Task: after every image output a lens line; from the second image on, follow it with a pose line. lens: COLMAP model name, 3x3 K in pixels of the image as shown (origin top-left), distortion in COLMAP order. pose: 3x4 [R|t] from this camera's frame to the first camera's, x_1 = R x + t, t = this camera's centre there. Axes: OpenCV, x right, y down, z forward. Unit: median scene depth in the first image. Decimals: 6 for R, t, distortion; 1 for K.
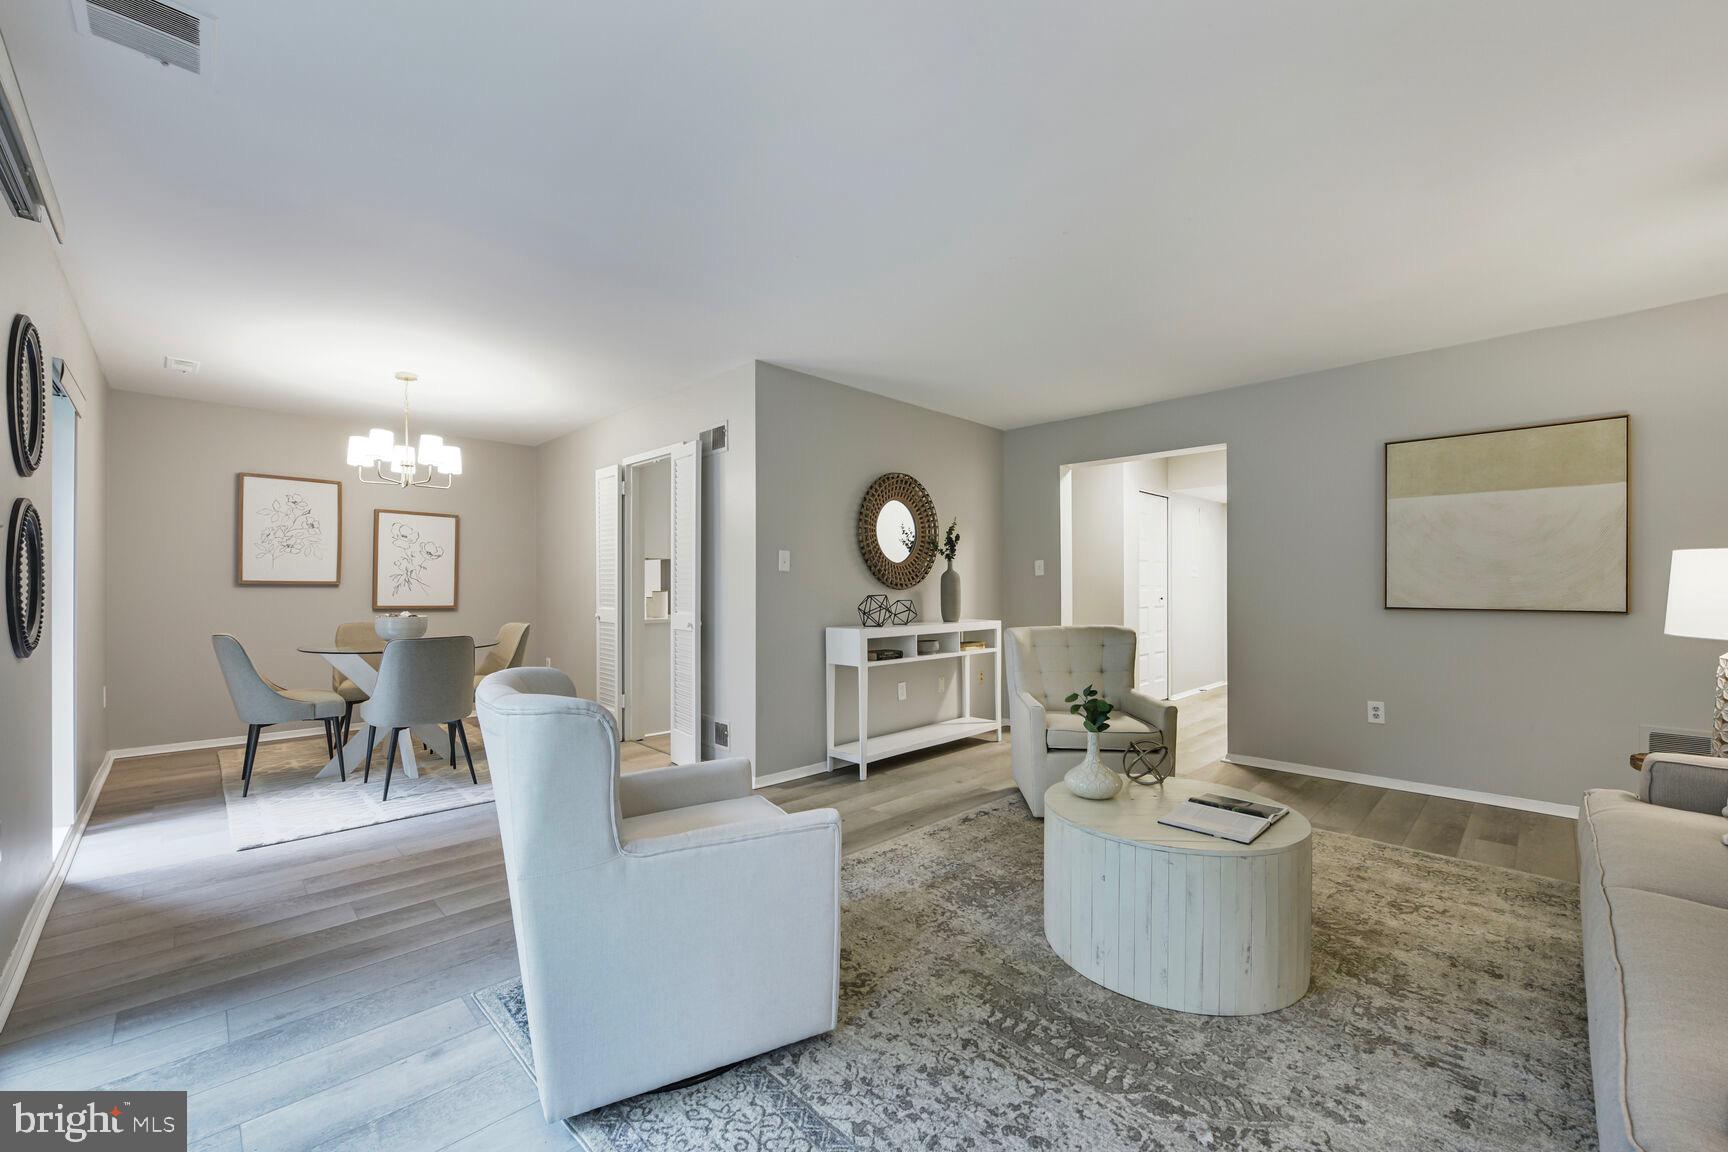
lens RADIAL K [[686.1, 0, 860.8], [0, 686.1, 585.6], [0, 0, 1]] dist [-0.014198, -0.000094]
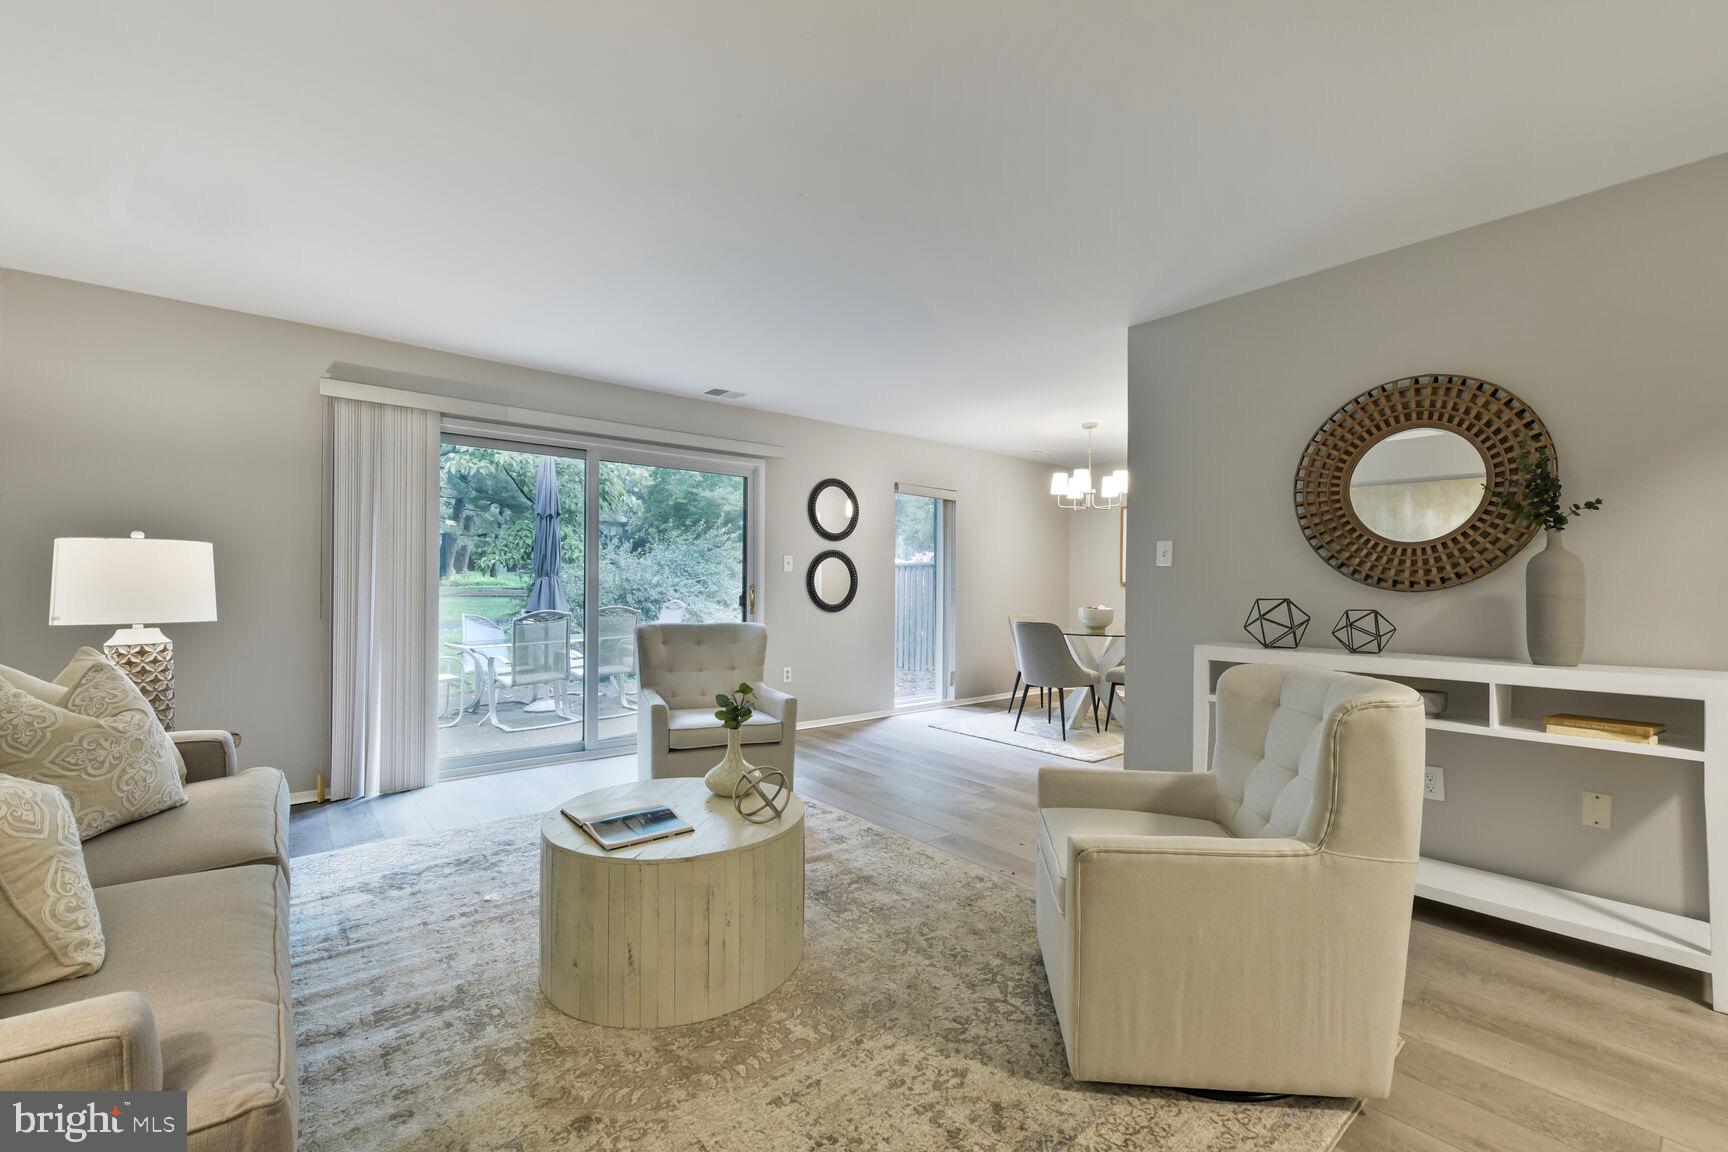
lens RADIAL K [[713.9, 0, 866.6], [0, 713.9, 582.4], [0, 0, 1]] dist [-0.012174, -0.000531]
pose [[-0.084190, -0.004655, -0.996439, 1.227071], [-0.003467, 0.999984, -0.004379, 0.004292], [0.996444, 0.003086, -0.084205, 1.157688]]
